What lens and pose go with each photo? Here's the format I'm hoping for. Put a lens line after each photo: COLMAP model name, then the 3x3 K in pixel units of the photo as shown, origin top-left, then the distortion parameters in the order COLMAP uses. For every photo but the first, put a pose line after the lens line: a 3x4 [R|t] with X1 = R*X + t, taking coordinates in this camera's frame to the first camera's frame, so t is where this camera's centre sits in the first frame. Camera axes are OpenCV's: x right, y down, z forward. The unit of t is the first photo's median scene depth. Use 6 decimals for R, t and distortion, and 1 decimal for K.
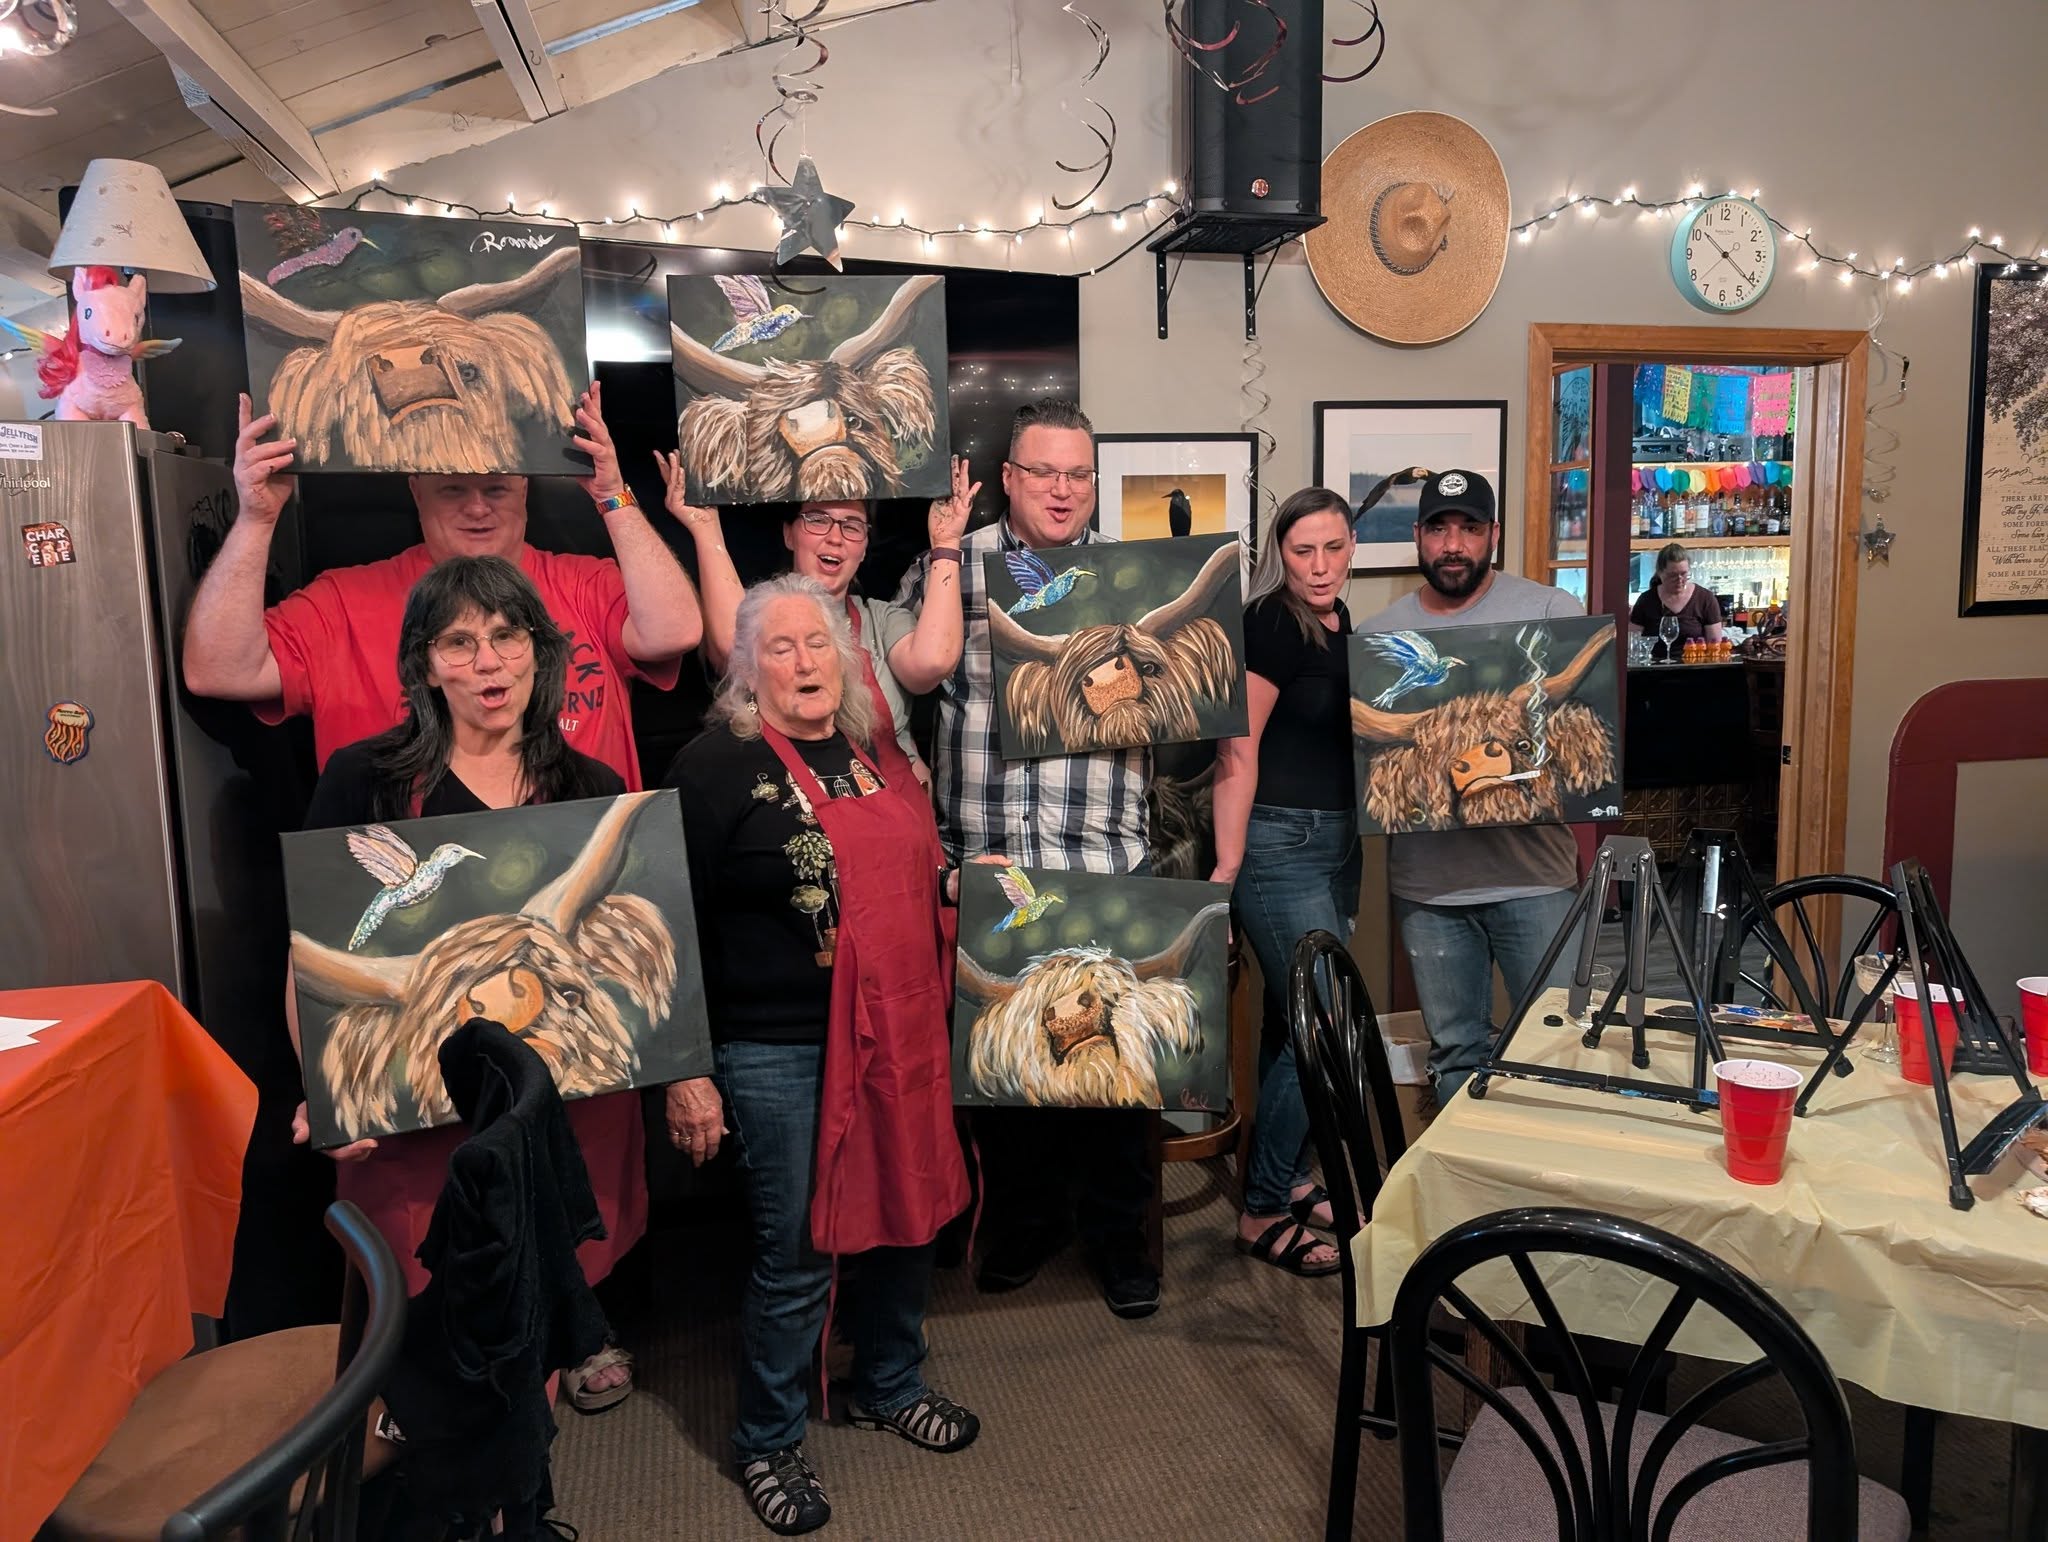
lens RADIAL K [[1420.6, 0, 1028.5], [0, 1420.6, 782.1], [0, 0, 1]] dist [0.014971, -0.014047]
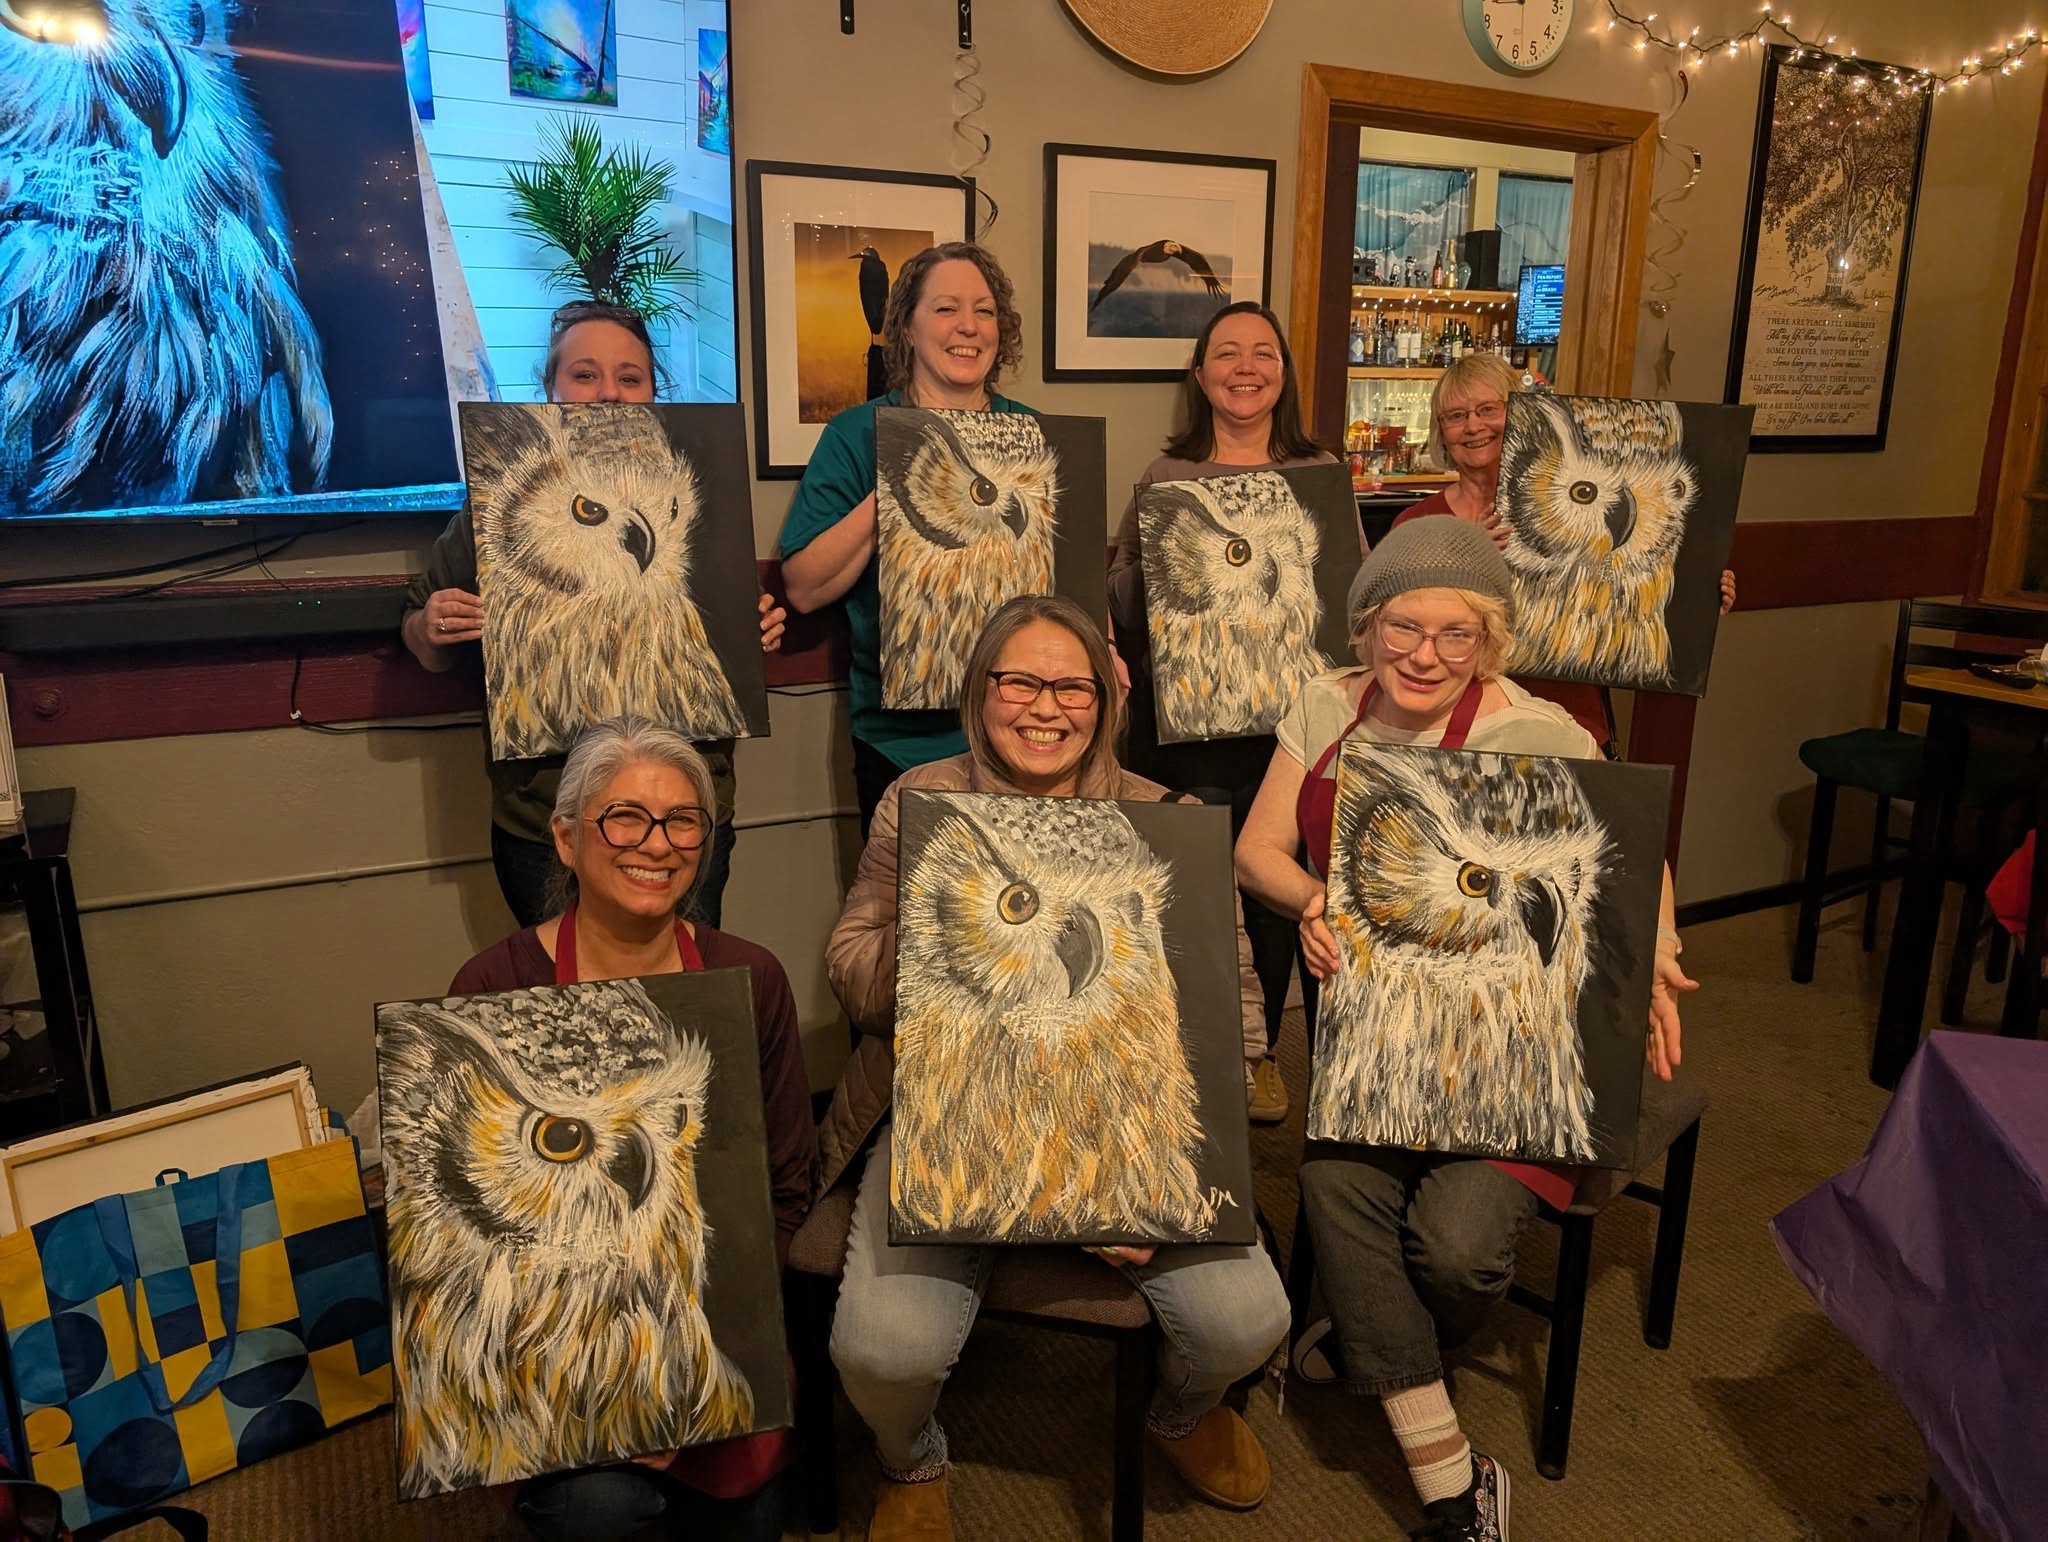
lens RADIAL K [[1420.6, 0, 1007.0], [0, 1420.6, 770.7], [0, 0, 1]] dist [0.014971, -0.014047]
pose [[0.976663, -0.022105, 0.213639, 0.008404], [-0.002390, 0.993510, 0.113723, -0.016589], [-0.214766, -0.111579, 0.970271, 0.197627]]
